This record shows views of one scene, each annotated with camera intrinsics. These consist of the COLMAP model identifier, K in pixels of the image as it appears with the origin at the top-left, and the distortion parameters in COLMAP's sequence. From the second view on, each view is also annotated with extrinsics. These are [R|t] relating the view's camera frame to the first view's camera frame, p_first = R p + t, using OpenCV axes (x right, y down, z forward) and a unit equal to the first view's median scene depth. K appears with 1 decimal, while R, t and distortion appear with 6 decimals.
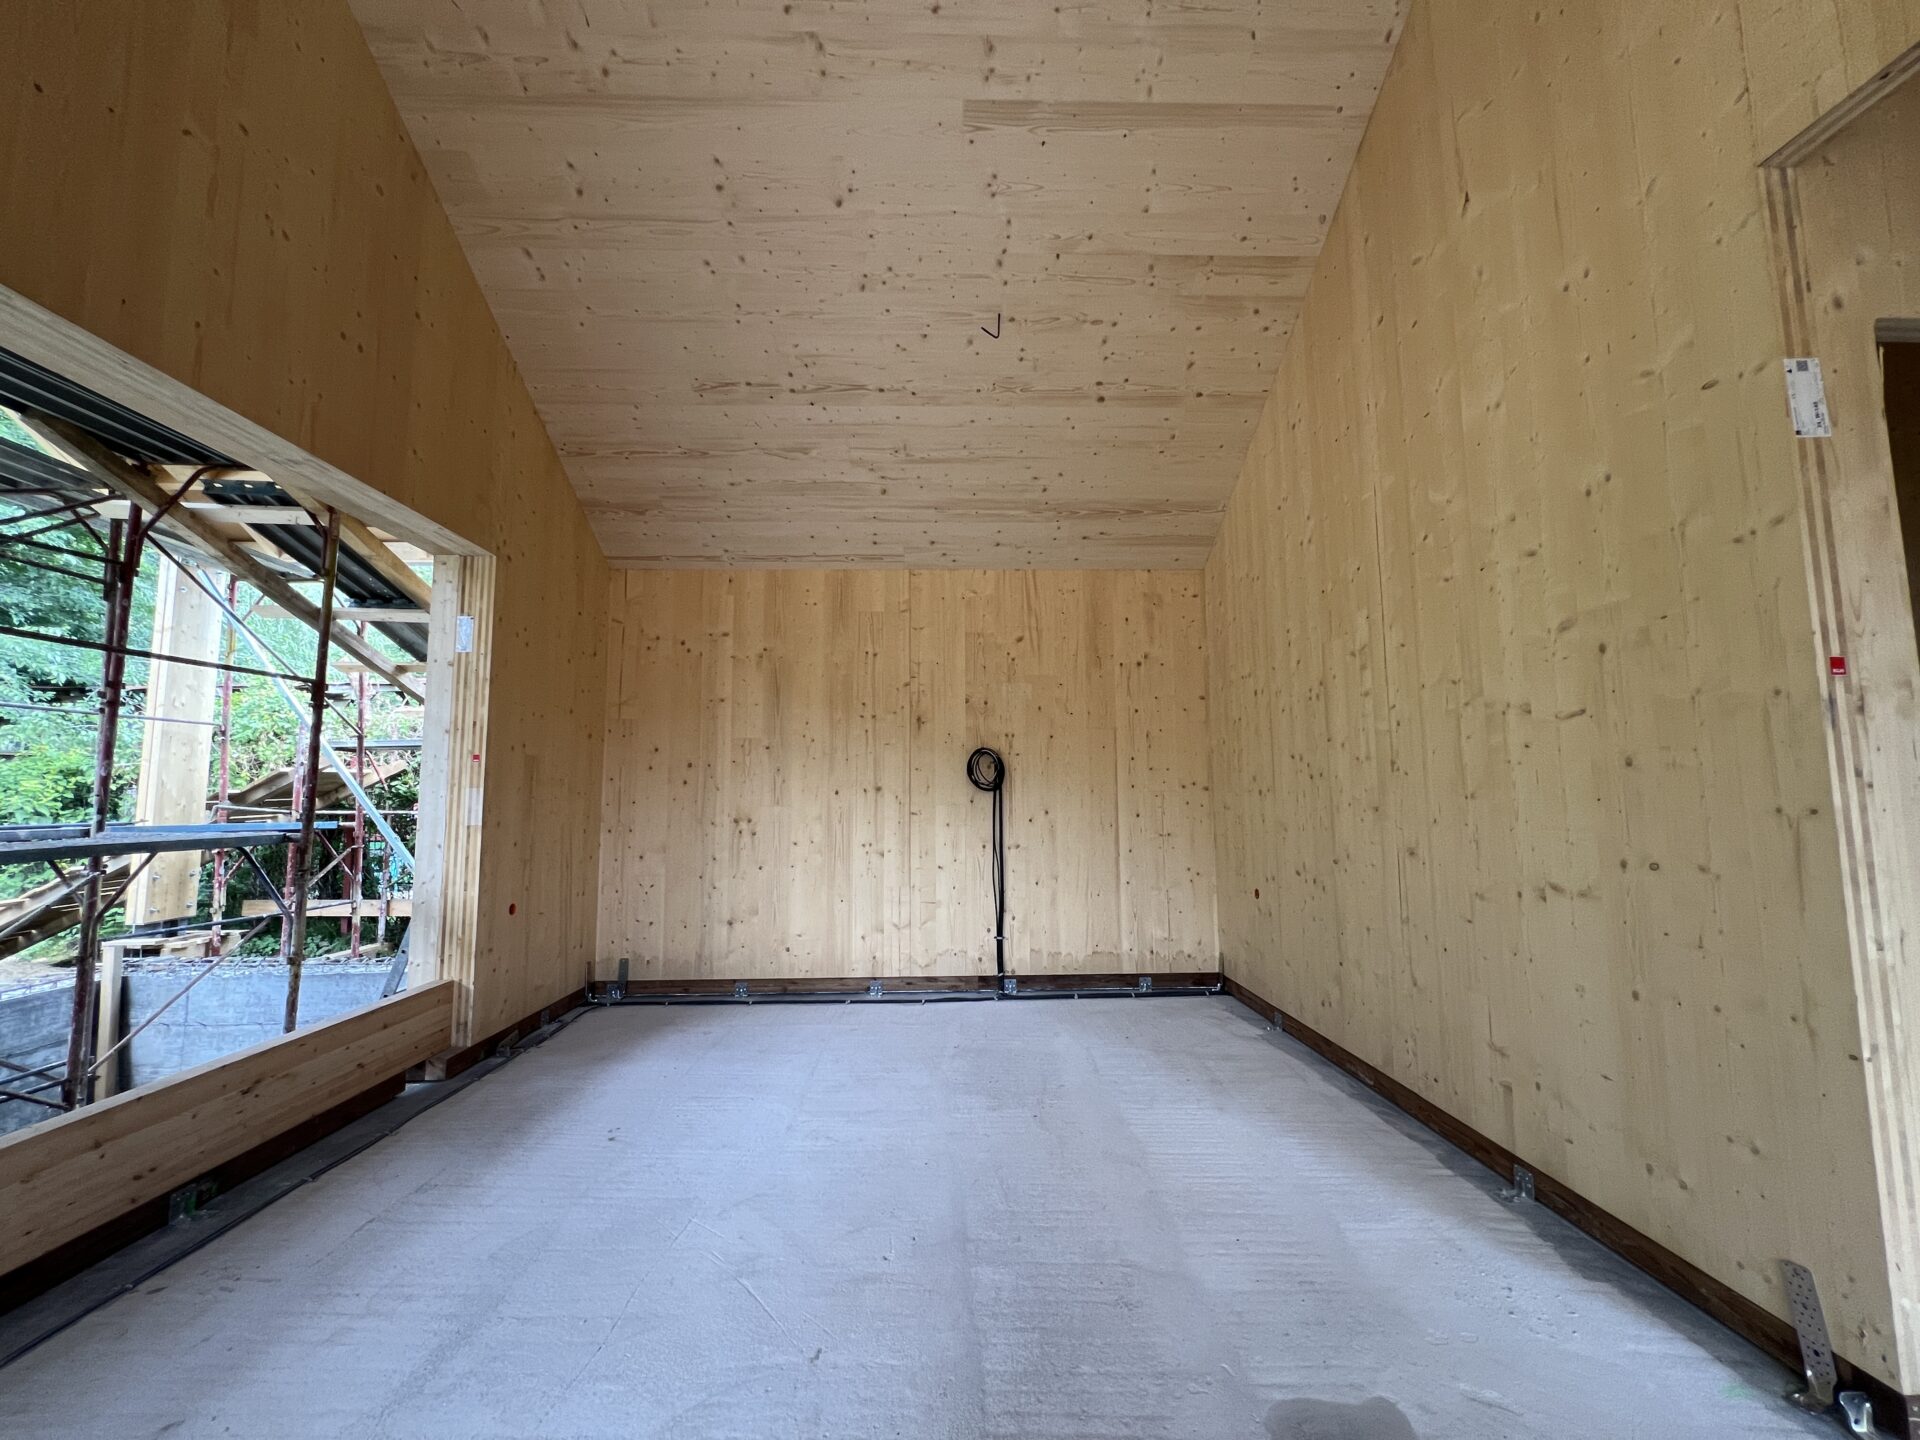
lens RADIAL K [[771.9, 0, 962.0], [0, 771.9, 722.8], [0, 0, 1]] dist [0.000369, 0.000083]
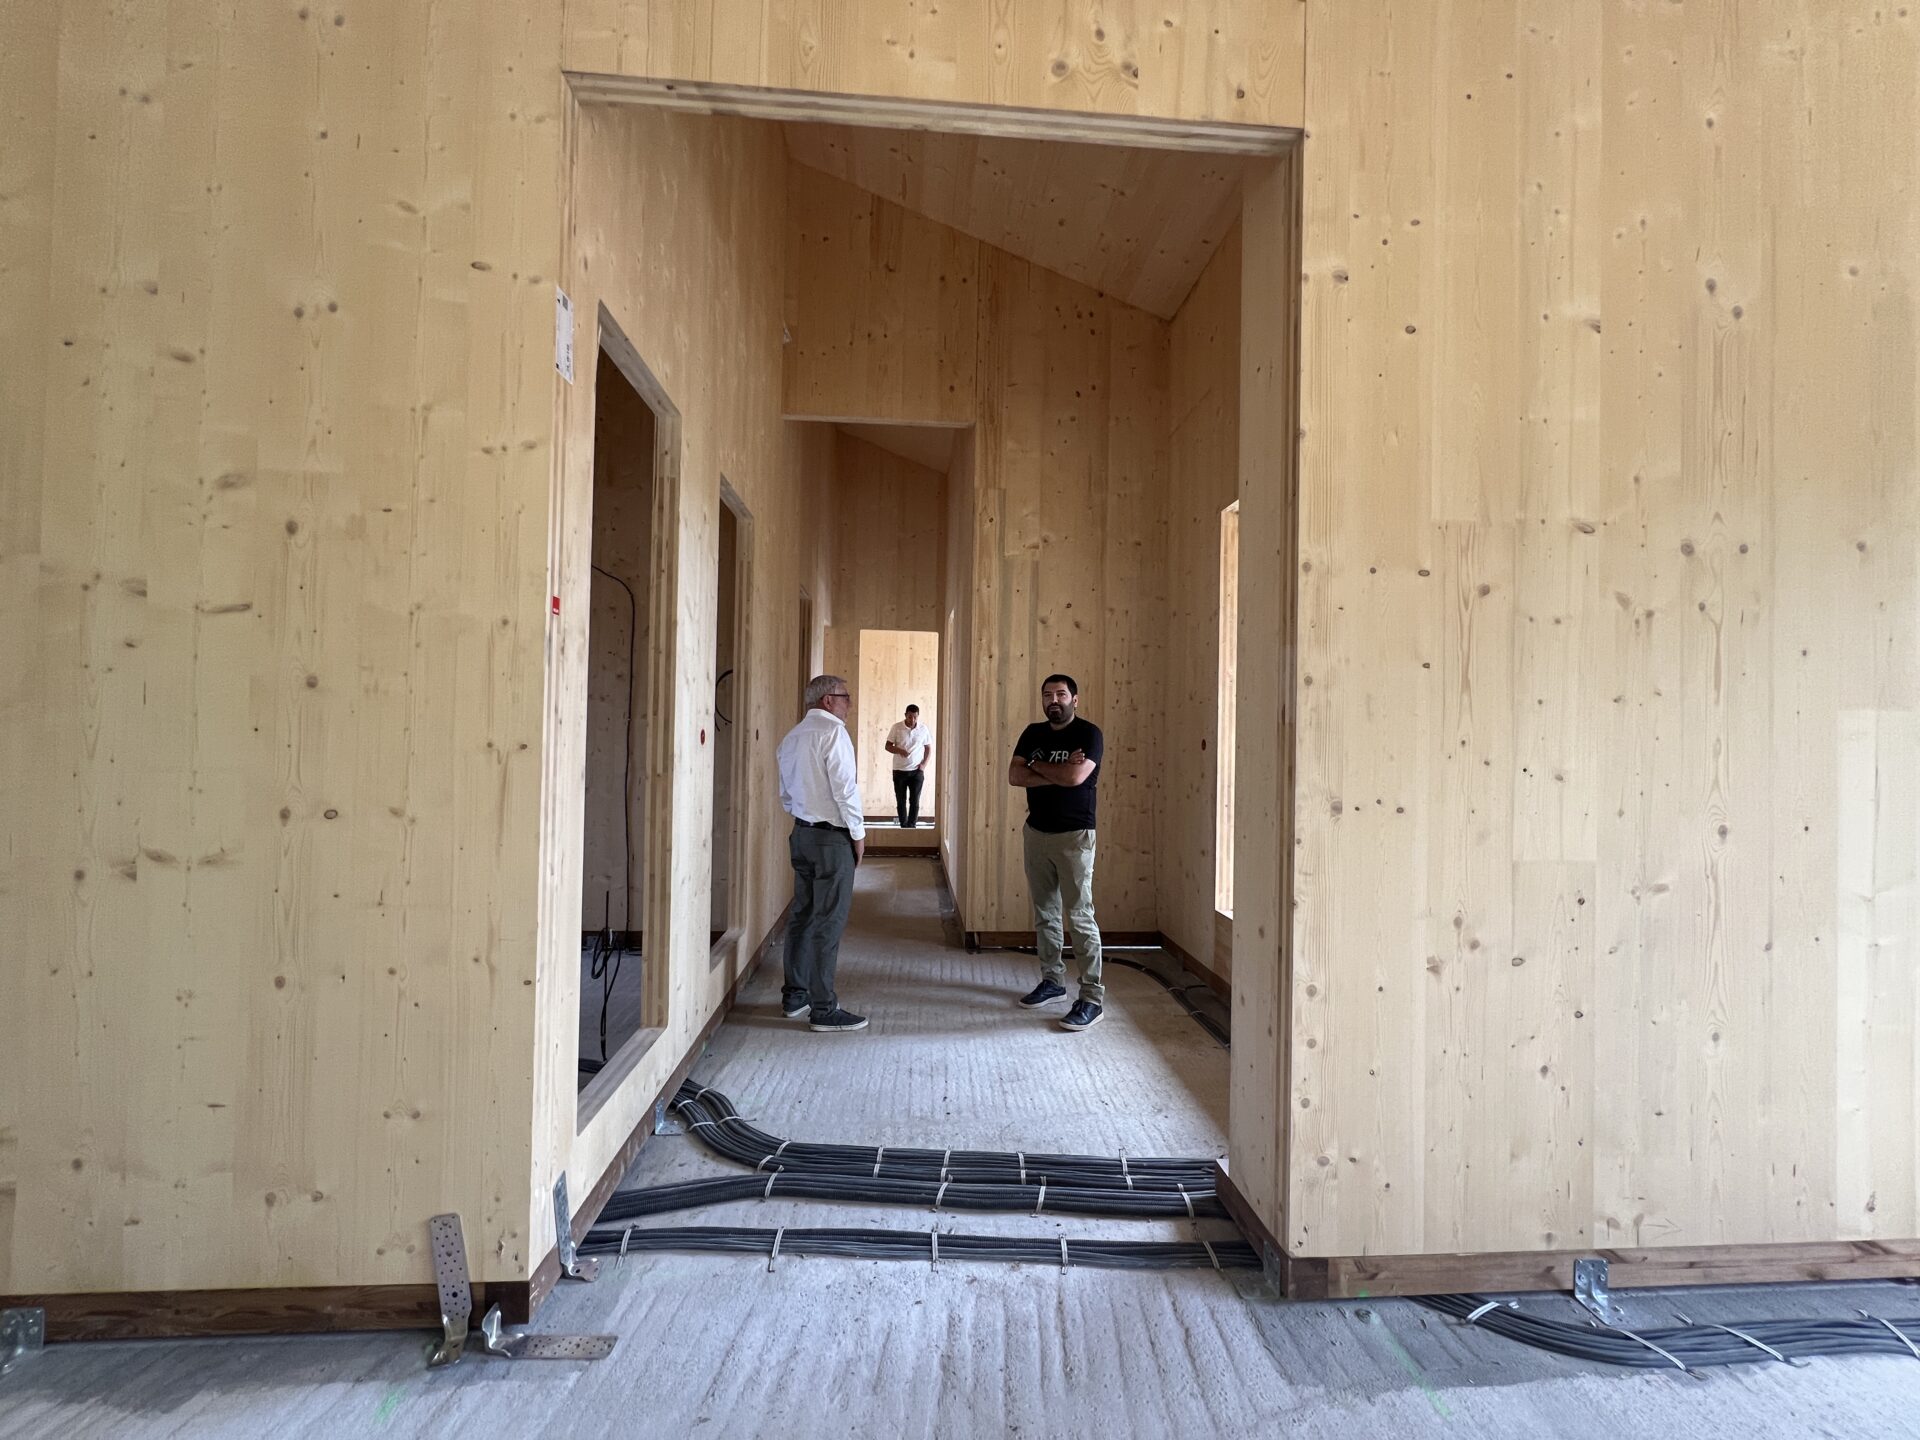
lens RADIAL K [[768.6, 0, 960.1], [0, 768.6, 726.9], [0, 0, 1]] dist [0.000061, -0.000089]
pose [[-0.041731, 0.021619, 0.998895, 0.072759], [-0.117812, 0.992685, -0.026407, 0.041005], [-0.992159, -0.118784, -0.038878, 0.398019]]
